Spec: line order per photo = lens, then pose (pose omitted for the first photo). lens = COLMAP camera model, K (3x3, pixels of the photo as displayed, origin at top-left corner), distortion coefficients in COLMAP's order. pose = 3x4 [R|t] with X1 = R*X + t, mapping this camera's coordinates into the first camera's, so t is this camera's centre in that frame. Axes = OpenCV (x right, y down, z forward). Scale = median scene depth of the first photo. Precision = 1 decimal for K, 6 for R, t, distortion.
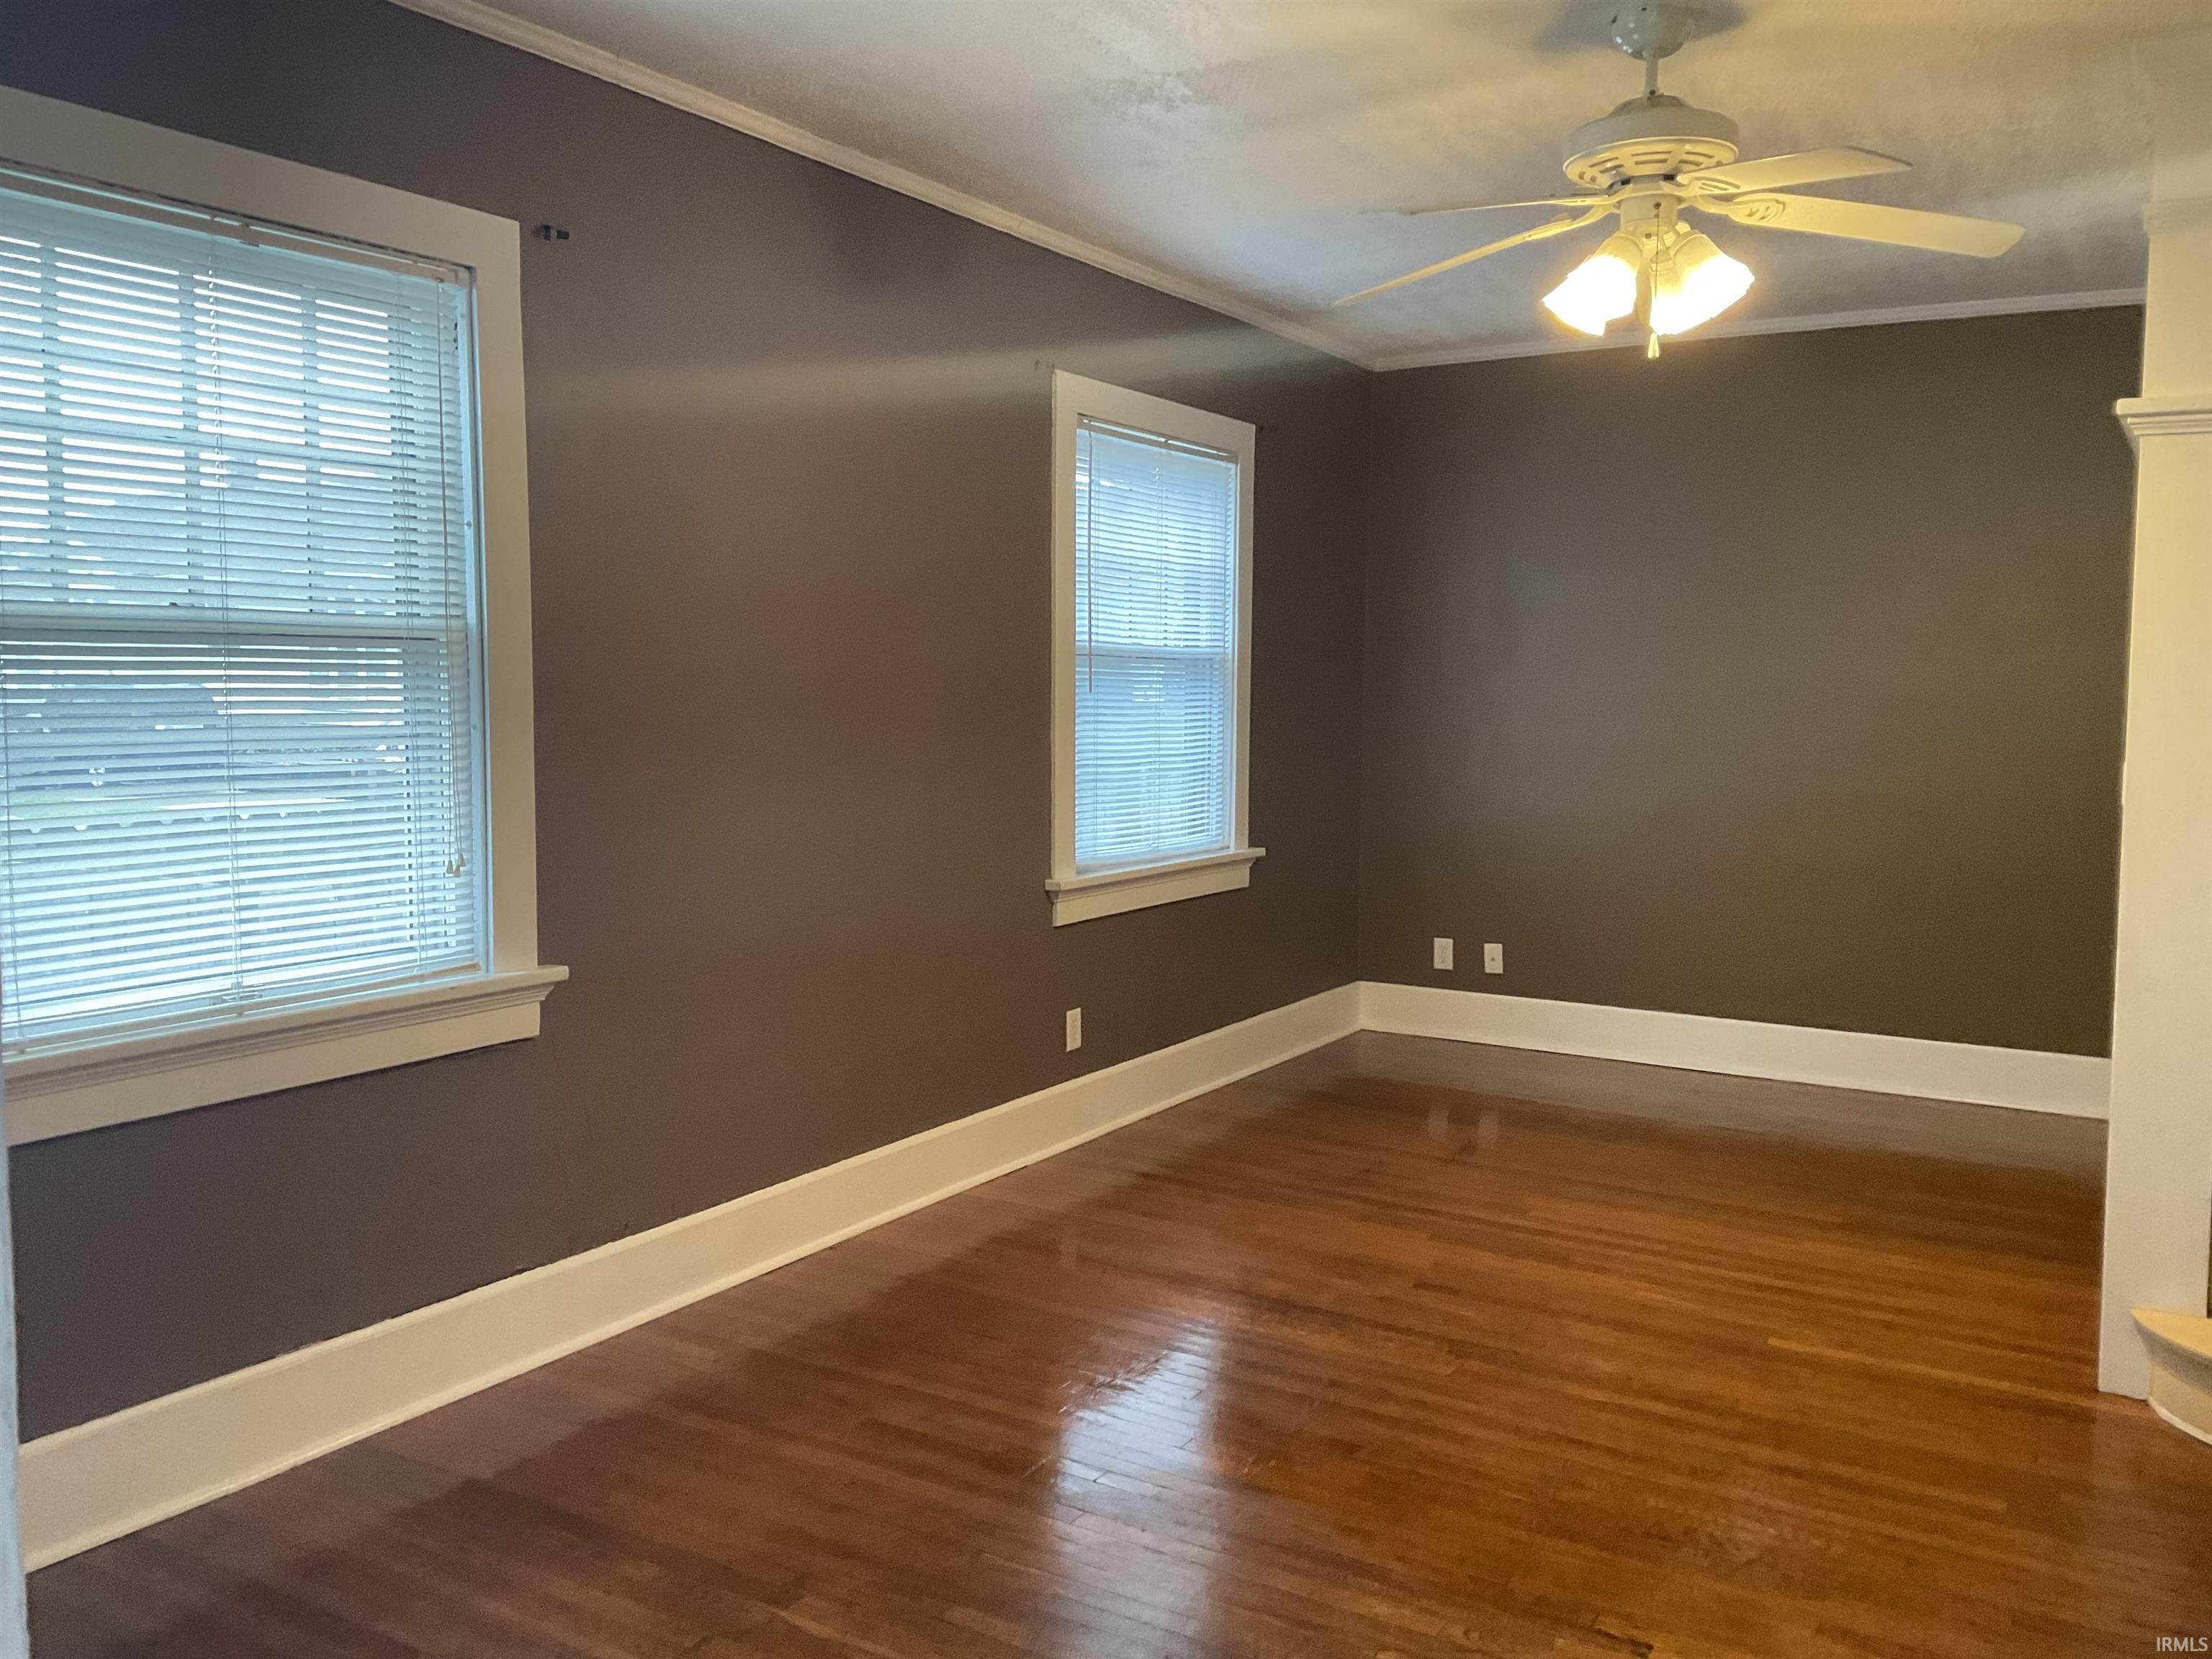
lens RADIAL K [[1829.5, 0, 1106.0], [0, 1829.5, 829.5], [0, 0, 1]] dist [0.000482, -0.003225]
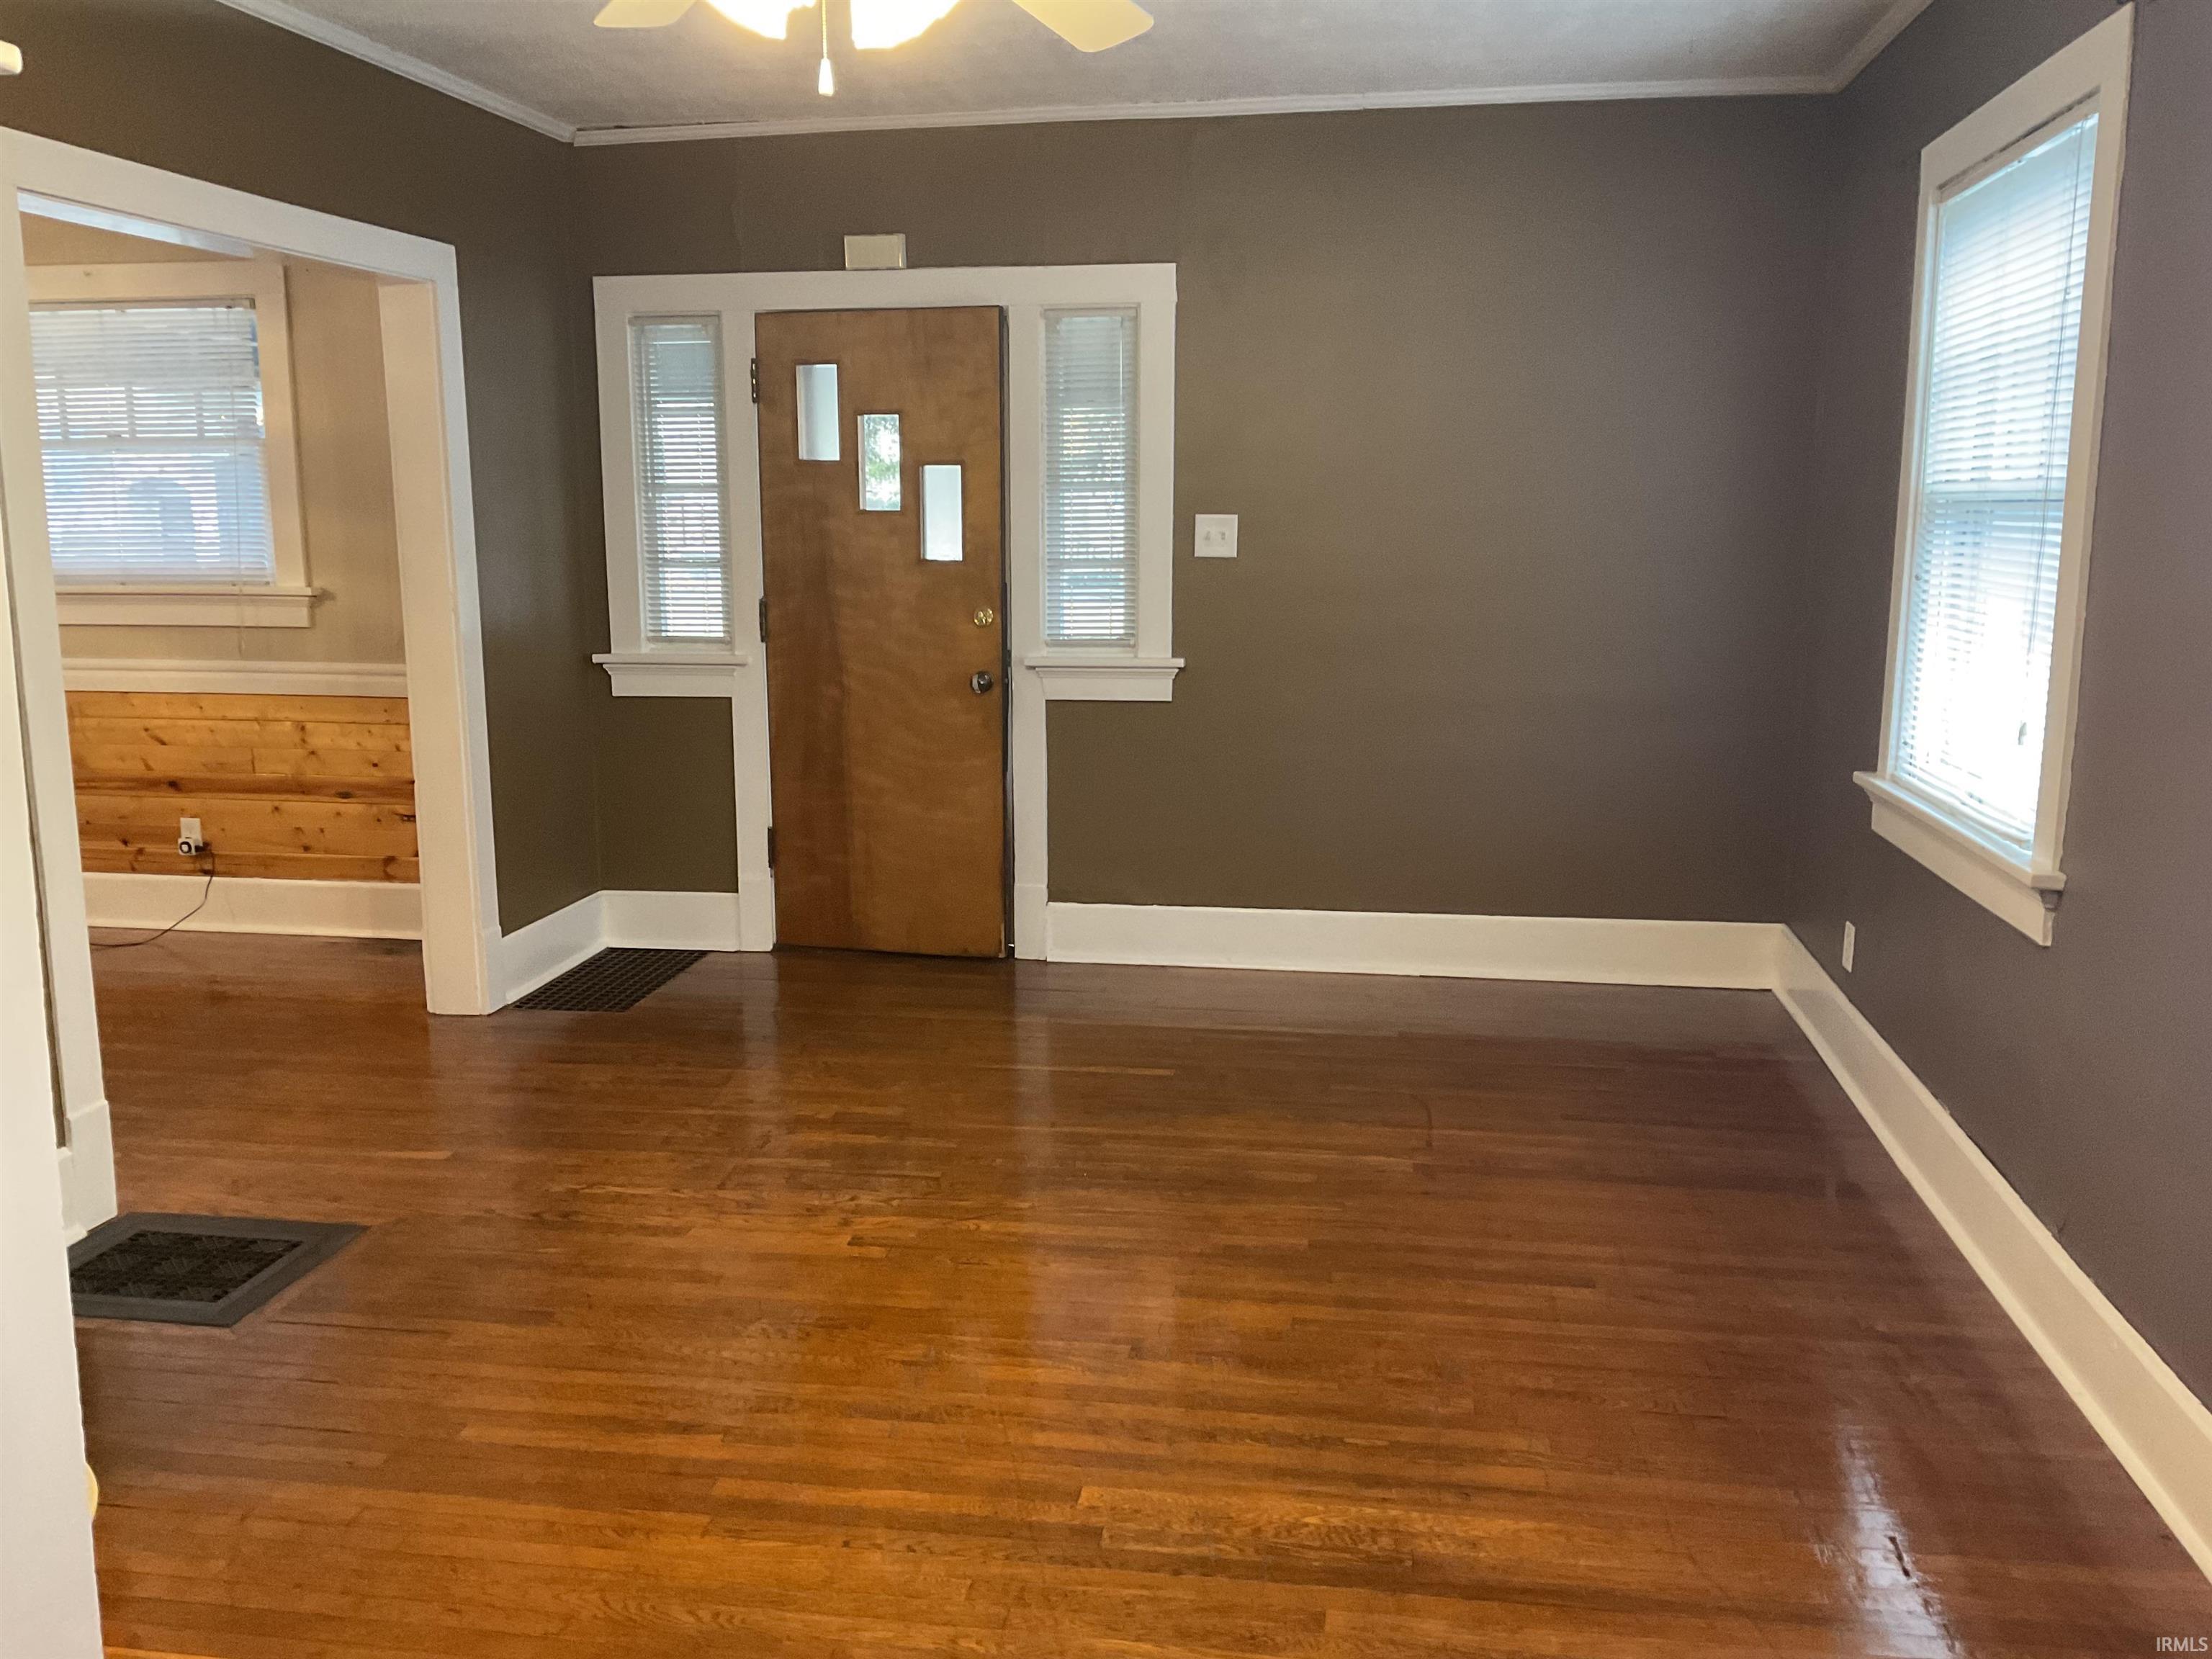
lens RADIAL K [[1856.5, 0, 1106.0], [0, 1856.5, 829.5], [0, 0, 1]] dist [0.132626, -0.272335]
pose [[-0.927465, 0.058520, -0.369301, 0.484869], [-0.034734, 0.969921, 0.240928, -0.159857], [0.372292, 0.236280, -0.897536, 1.769616]]
